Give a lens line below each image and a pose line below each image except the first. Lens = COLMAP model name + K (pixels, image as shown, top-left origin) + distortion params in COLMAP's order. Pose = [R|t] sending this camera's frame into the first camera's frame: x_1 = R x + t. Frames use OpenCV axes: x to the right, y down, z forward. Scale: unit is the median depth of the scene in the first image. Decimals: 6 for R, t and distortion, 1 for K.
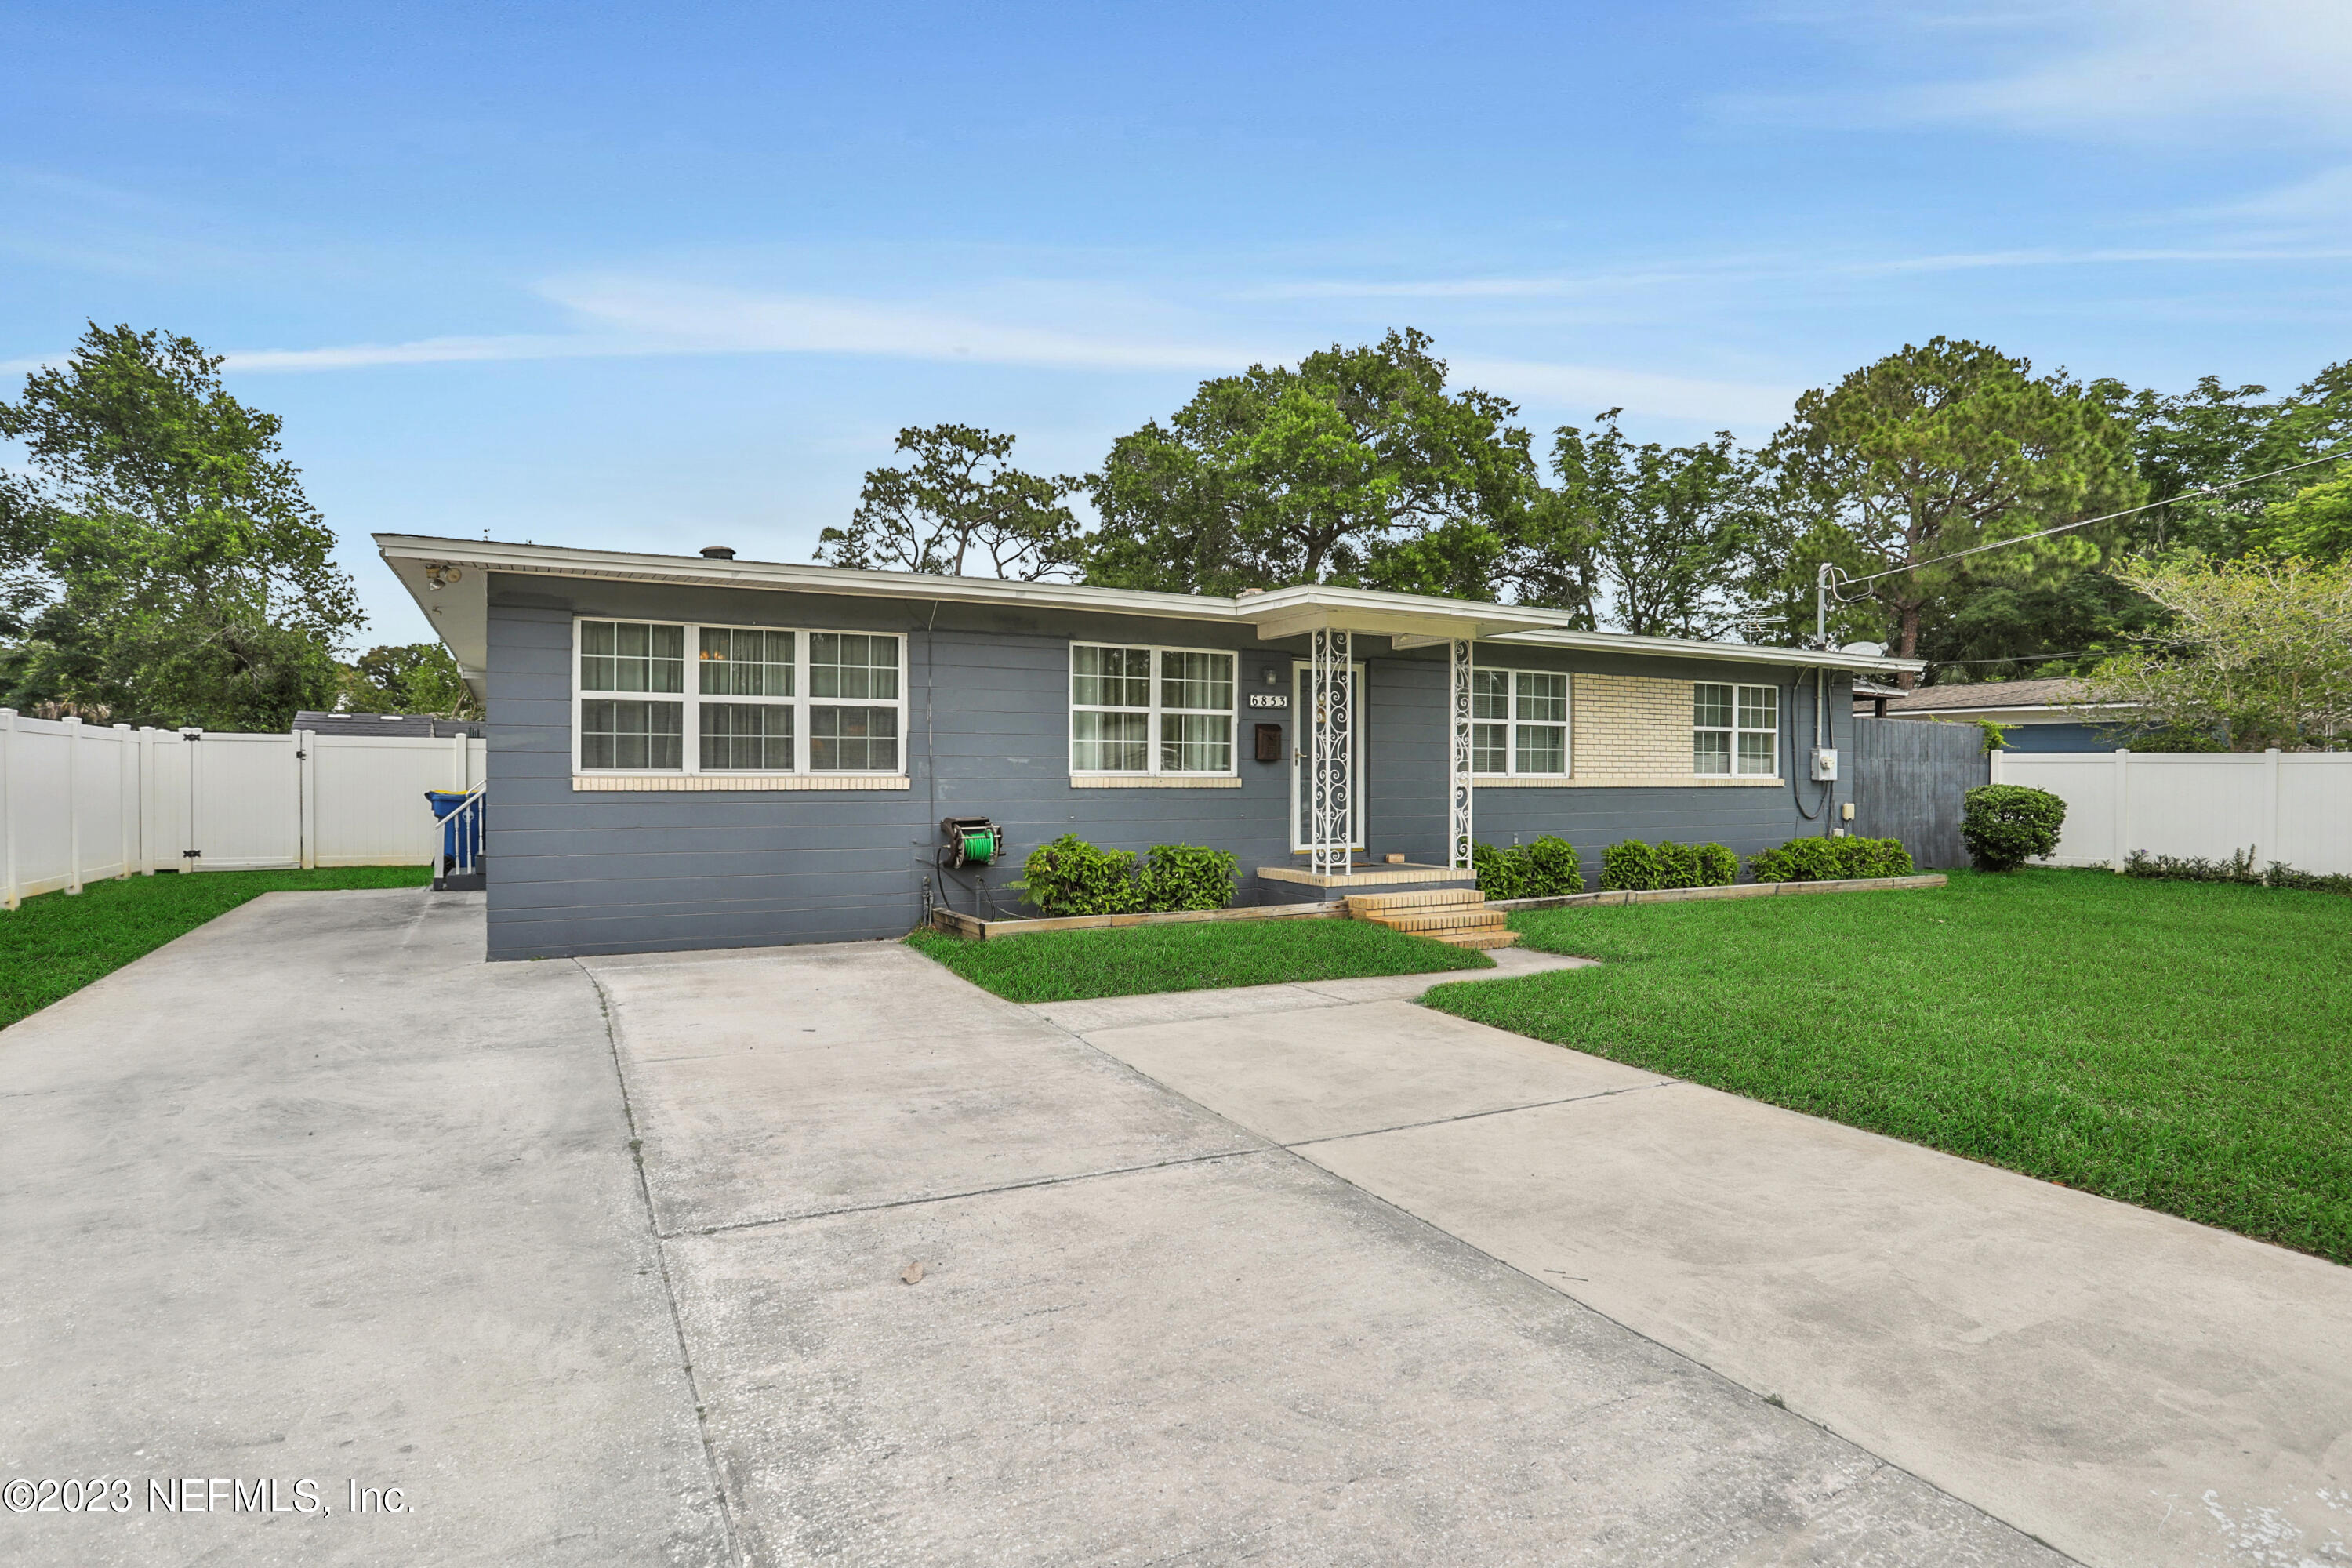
lens RADIAL K [[1221.4, 0, 1169.6], [0, 1221.4, 790.7], [0, 0, 1]] dist [-0.045785, 0.001795]
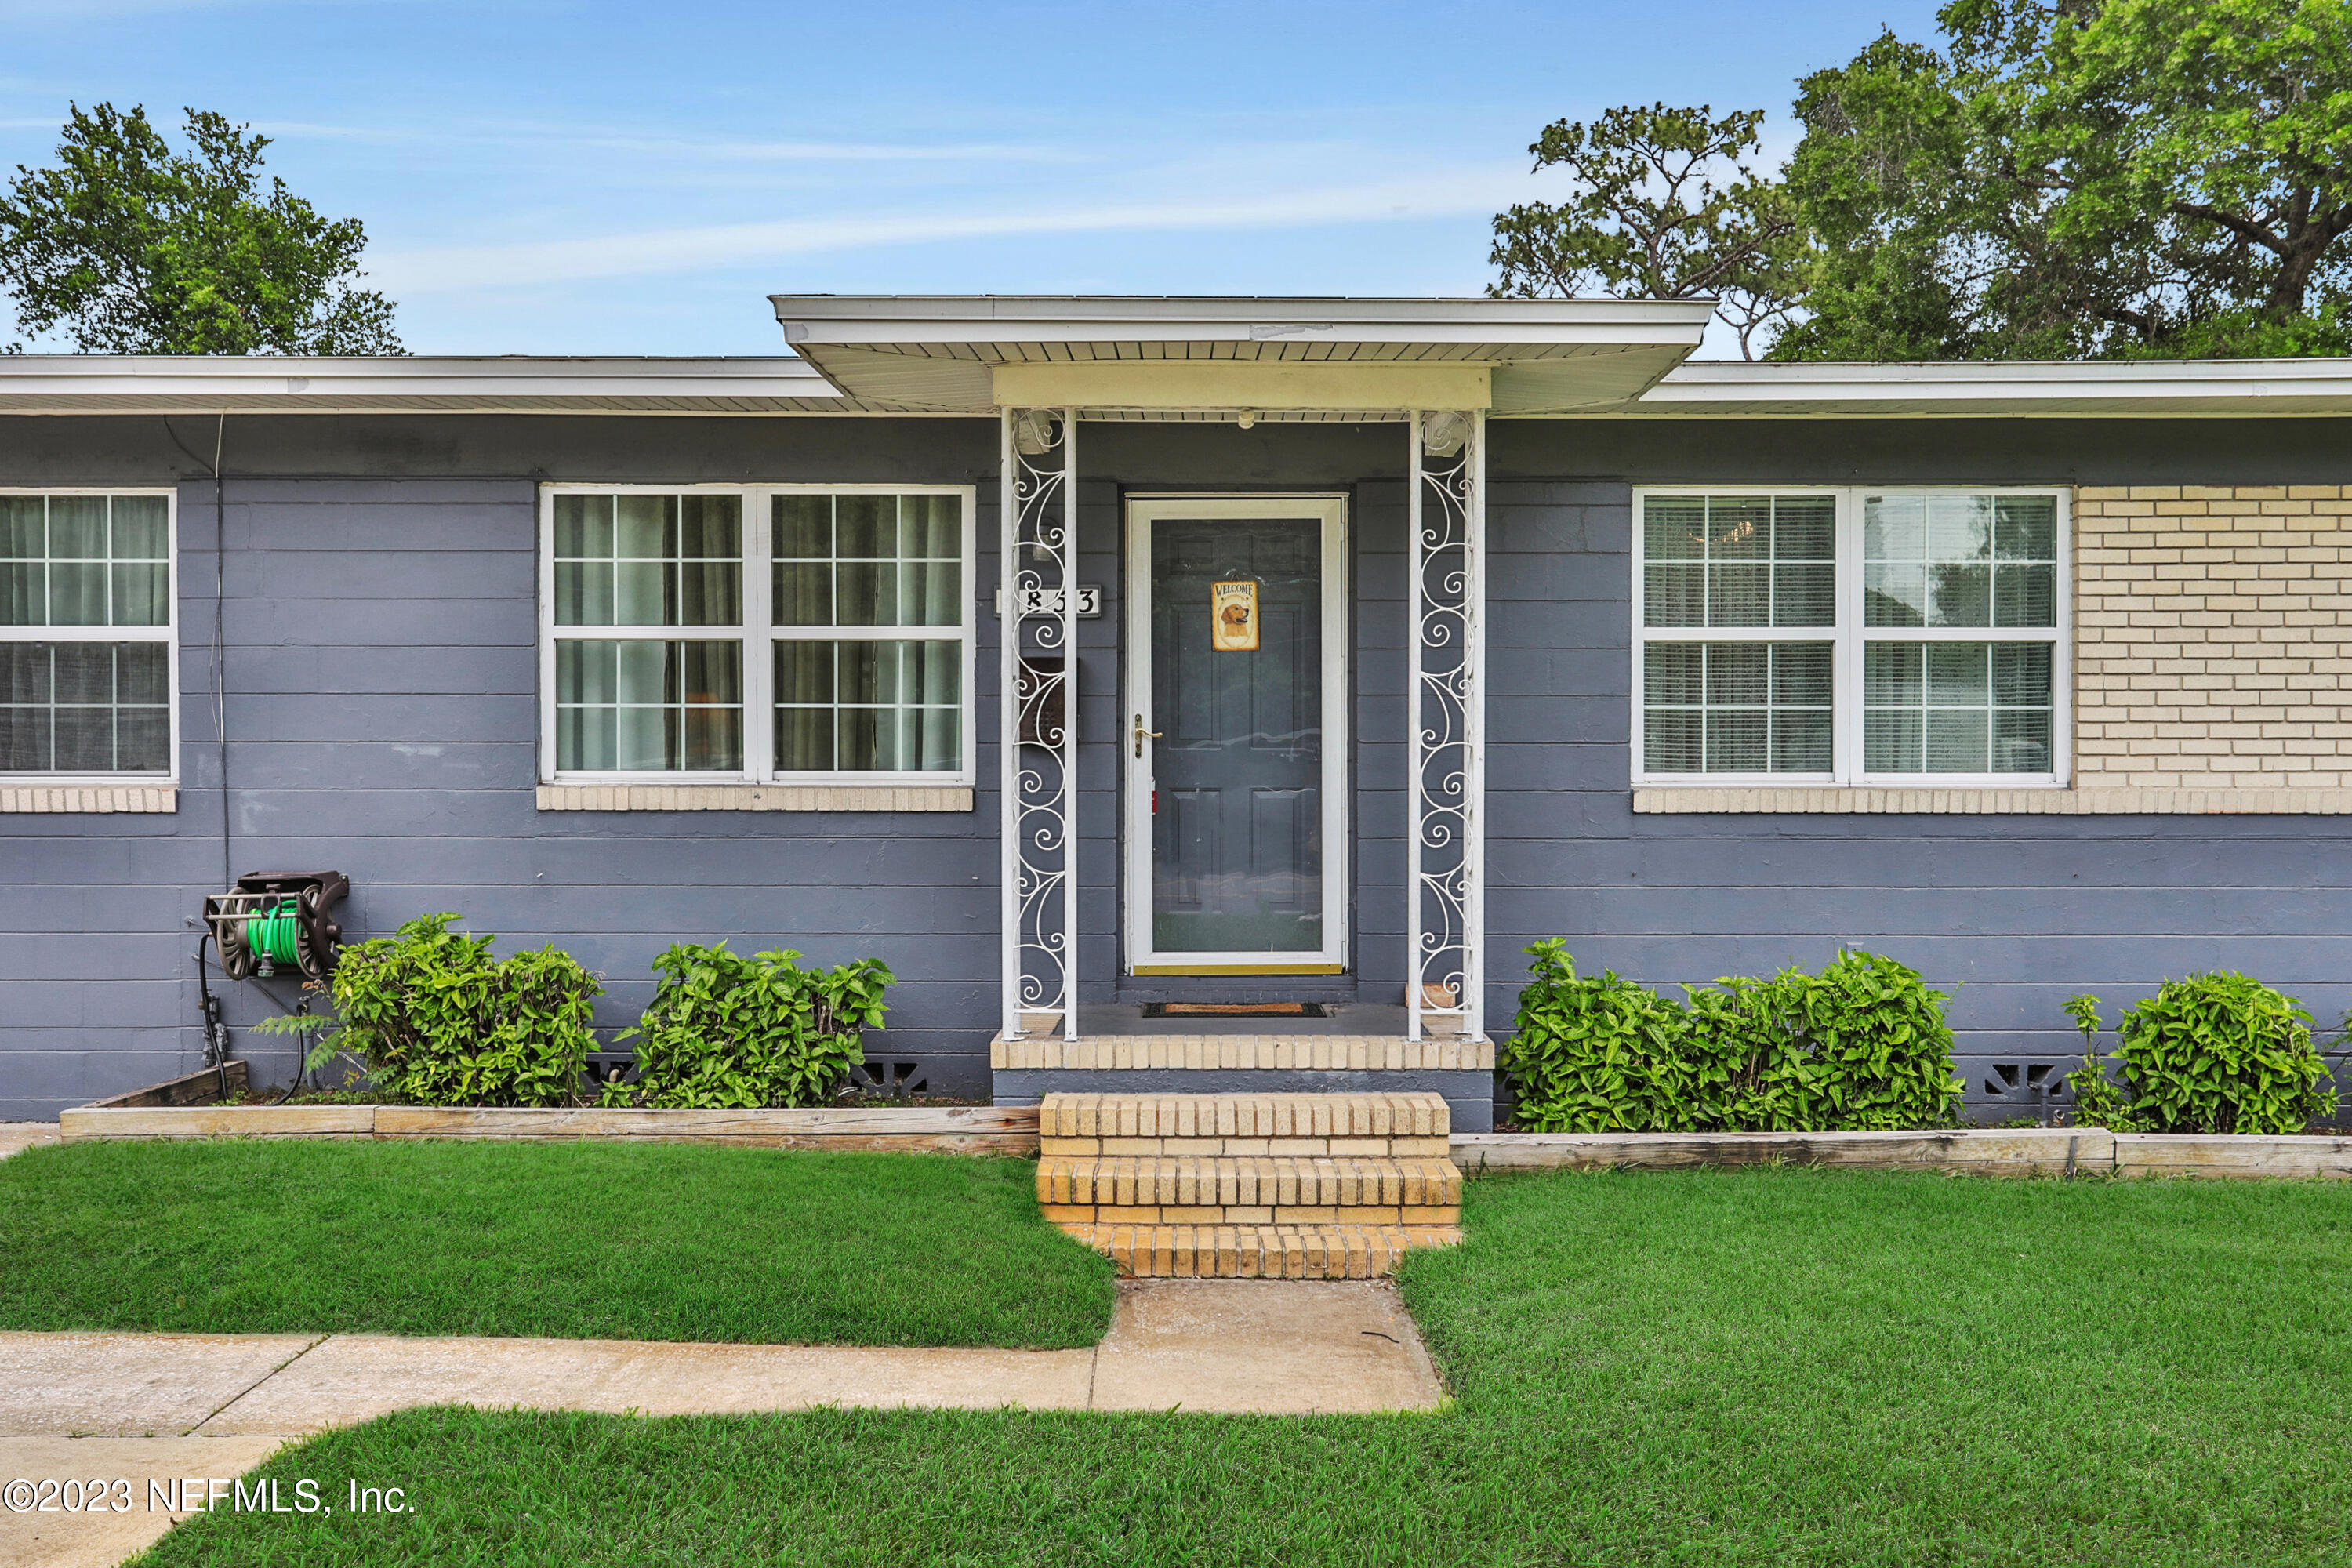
lens RADIAL K [[2193.8, 0, 1176.8], [0, 2193.8, 759.8], [0, 0, 1]] dist [-0.003068, 0.000000]
pose [[0.880558, -0.004769, -0.473914, 0.458764], [-0.003727, 0.999849, -0.016985, -0.007804], [0.473924, 0.016723, 0.880407, 0.364151]]
